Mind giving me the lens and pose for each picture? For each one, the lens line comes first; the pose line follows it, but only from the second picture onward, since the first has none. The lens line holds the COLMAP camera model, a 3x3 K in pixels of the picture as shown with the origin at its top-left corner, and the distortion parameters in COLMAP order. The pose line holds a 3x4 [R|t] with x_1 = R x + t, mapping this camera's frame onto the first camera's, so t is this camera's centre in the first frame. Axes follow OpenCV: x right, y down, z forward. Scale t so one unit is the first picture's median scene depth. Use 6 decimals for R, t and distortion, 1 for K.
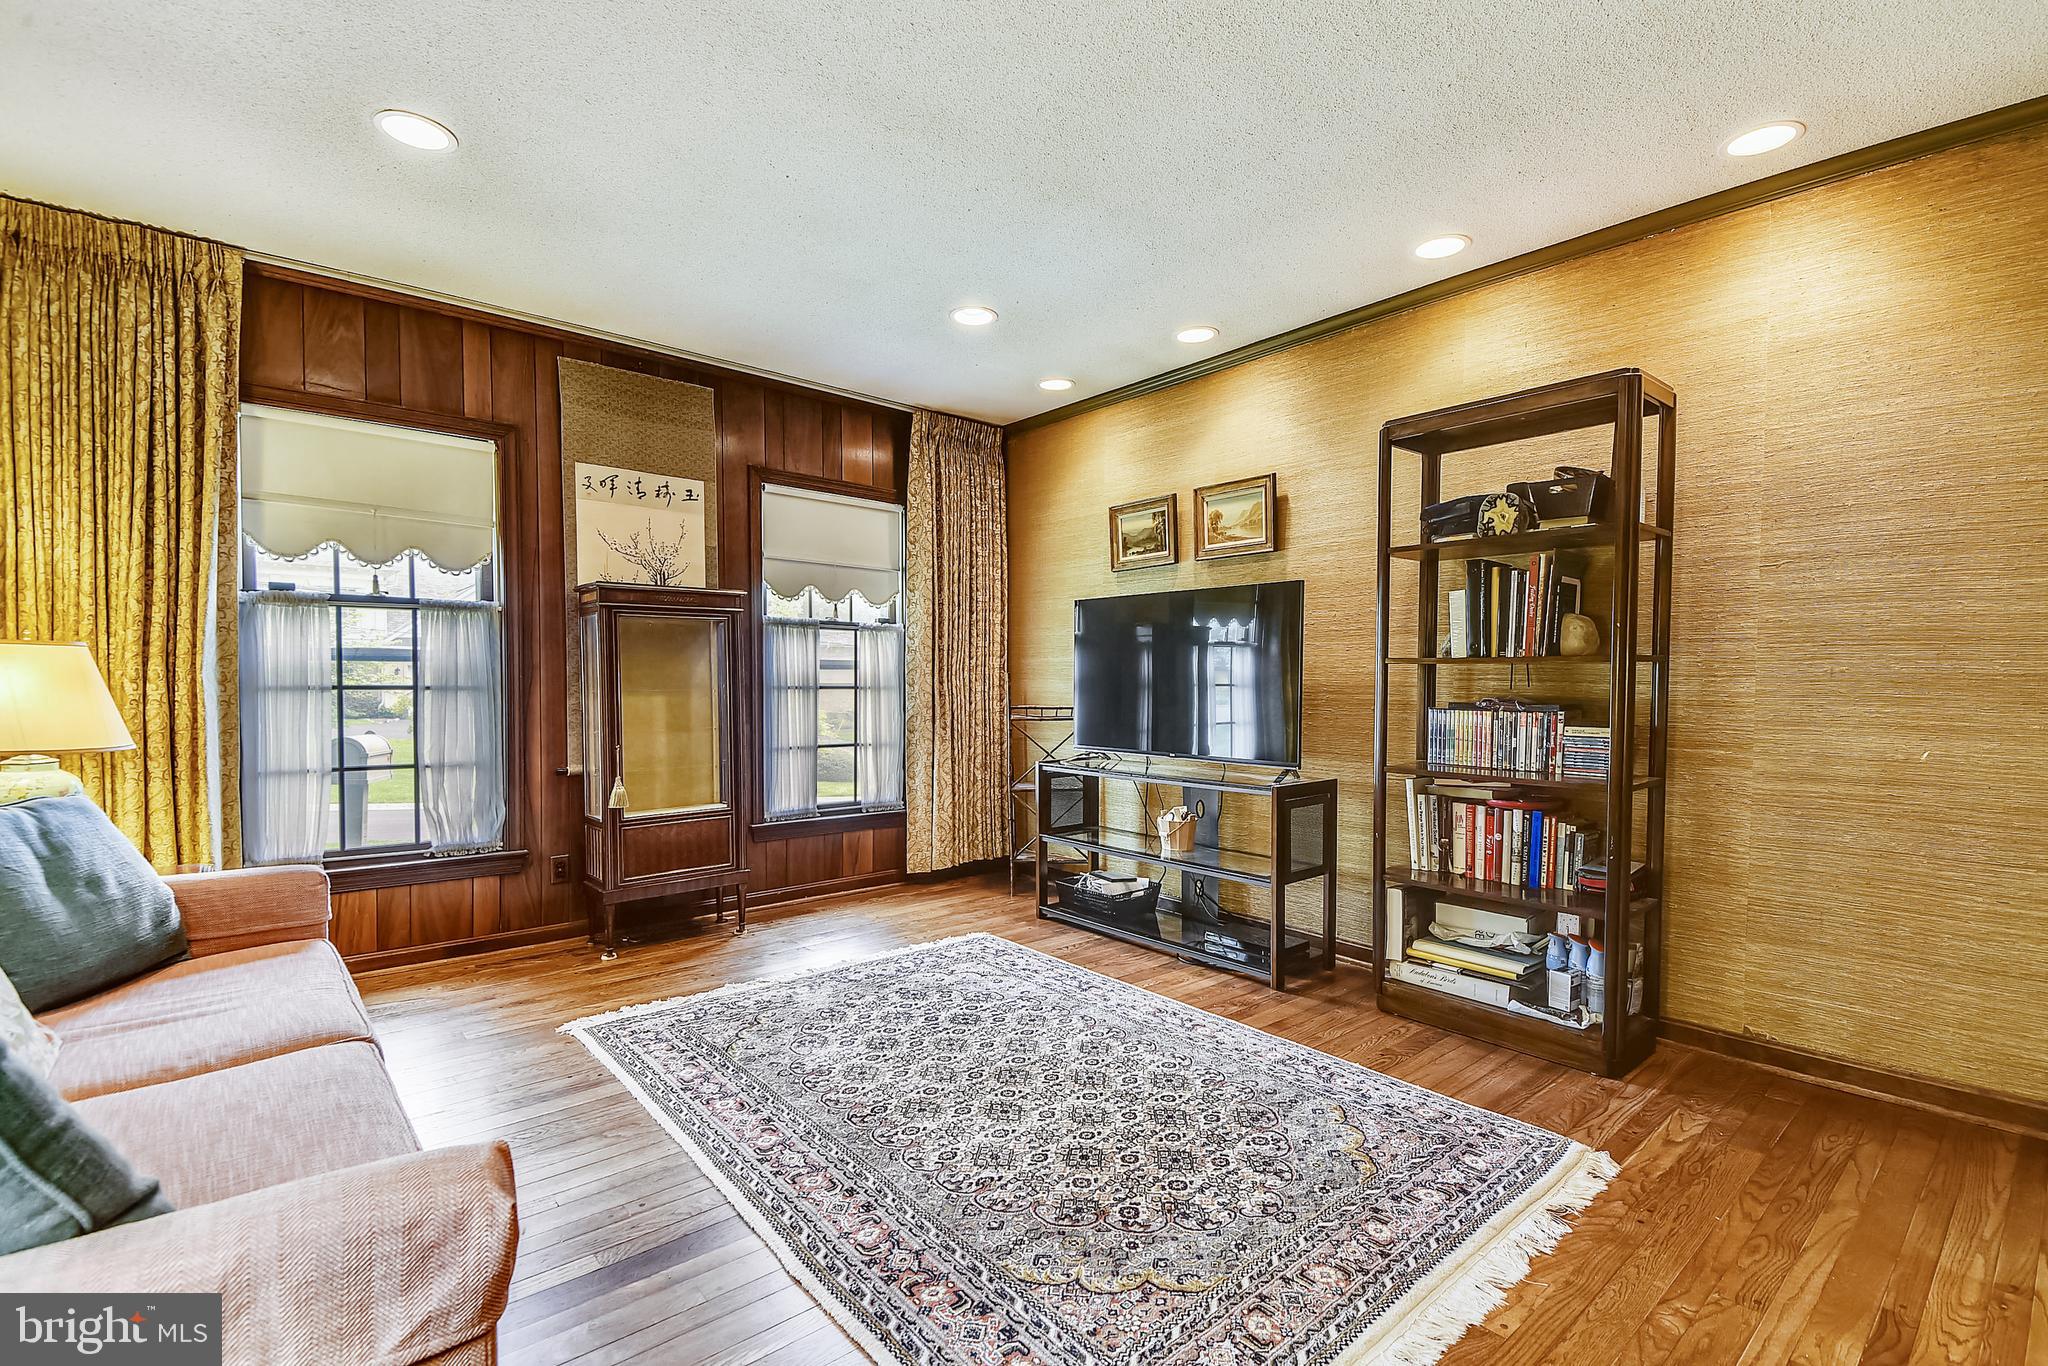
lens RADIAL K [[929.3, 0, 1043.6], [0, 929.3, 703.8], [0, 0, 1]] dist [0.089469, -0.070451]
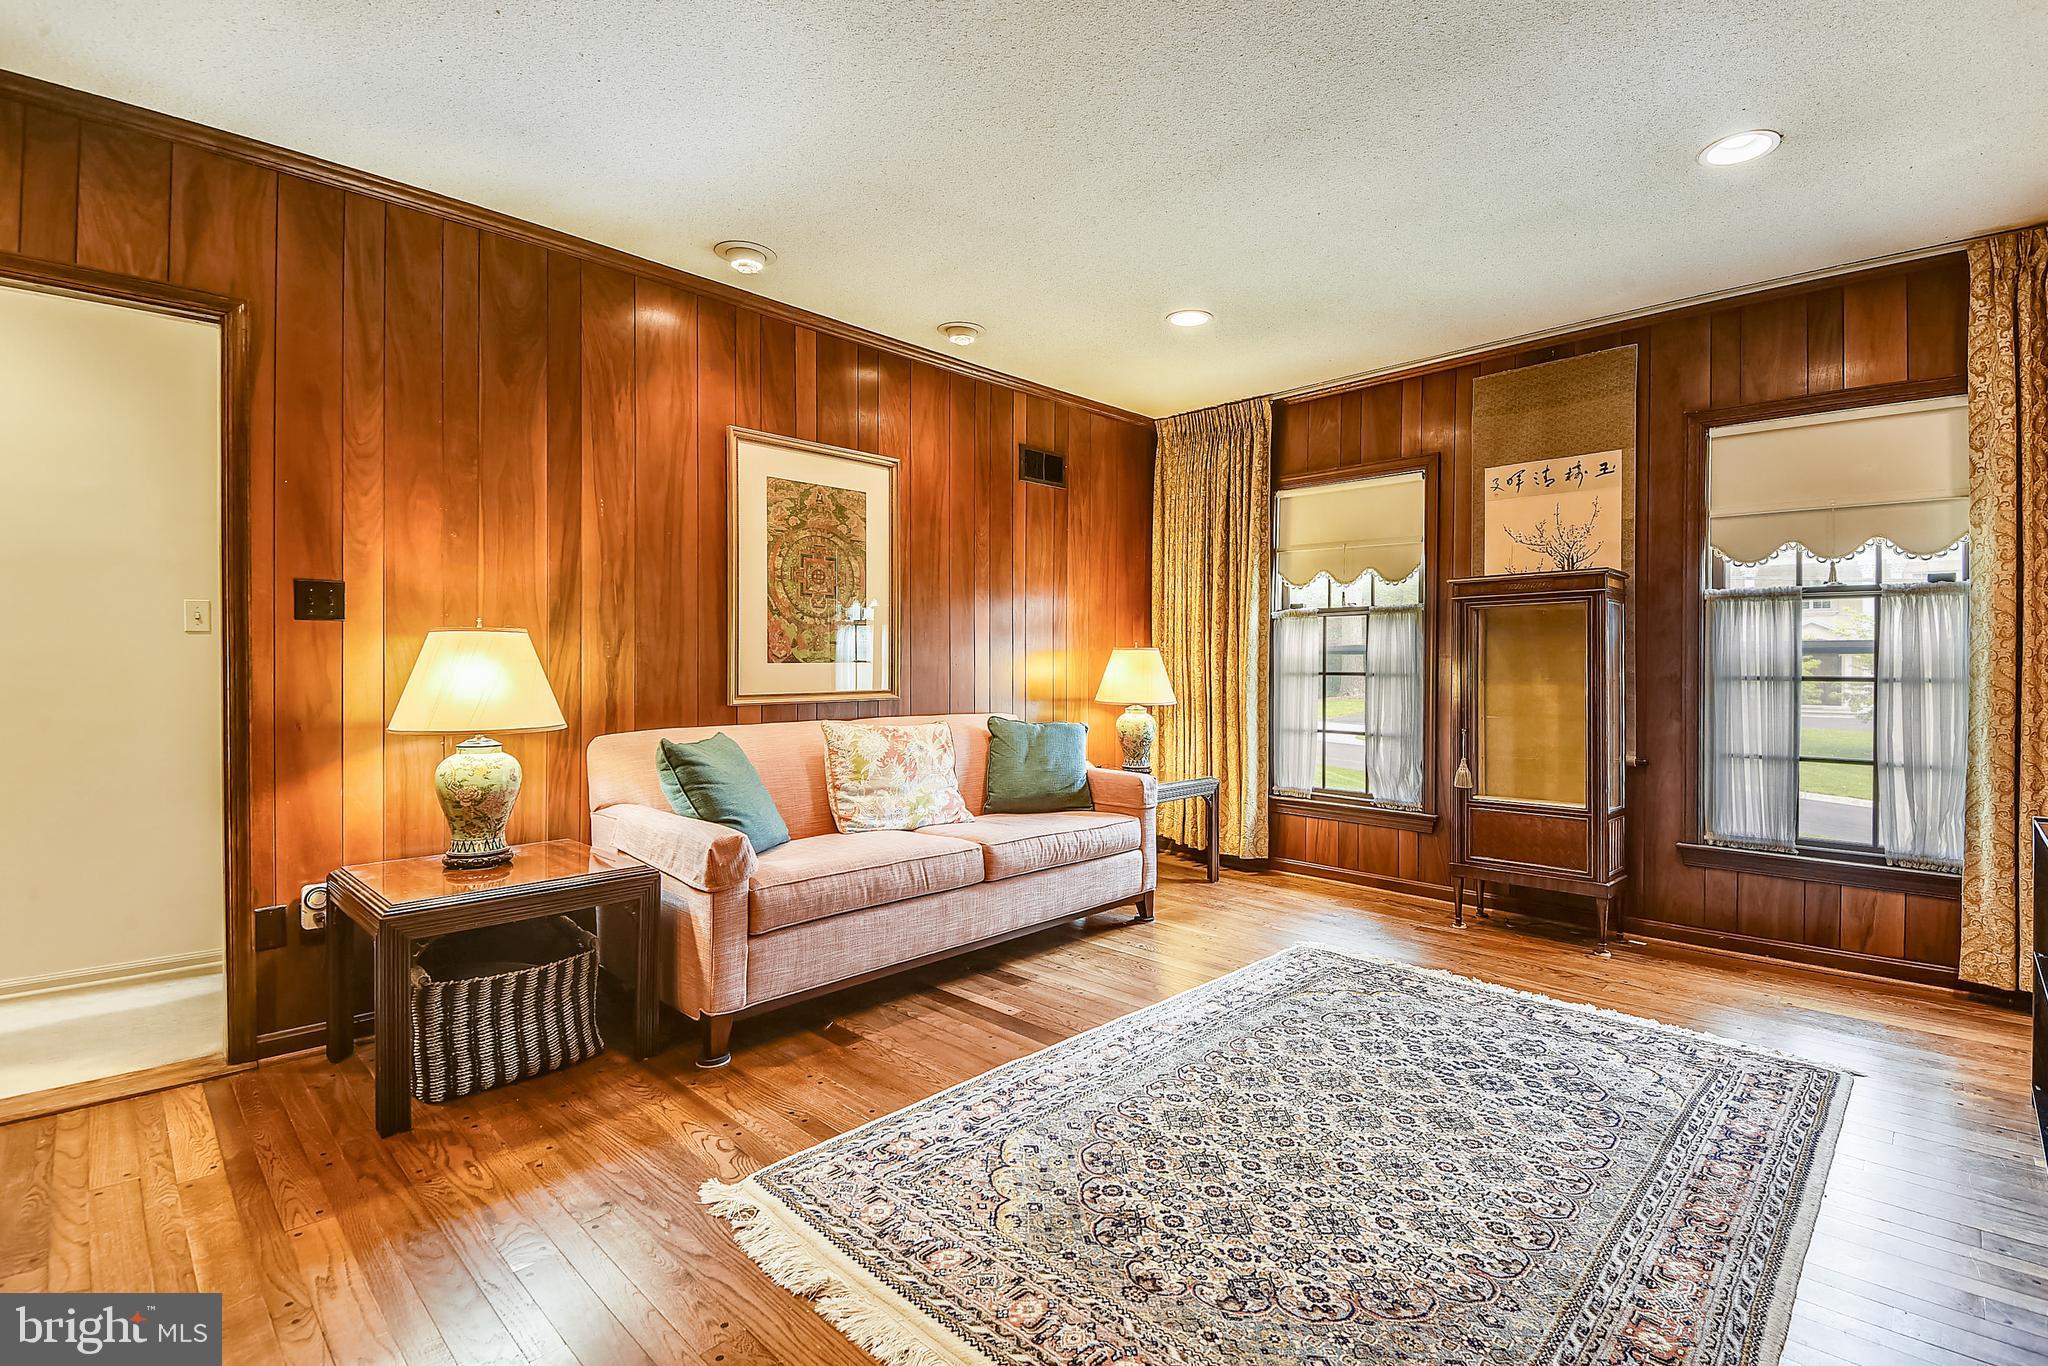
lens RADIAL K [[932.7, 0, 1046.6], [0, 932.7, 662.0], [0, 0, 1]] dist [0.062992, -0.046989]
pose [[0.085544, -0.008119, -0.996301, 0.580737], [-0.029609, 0.999504, -0.010687, -0.006569], [0.995894, 0.030413, 0.085262, 0.440019]]
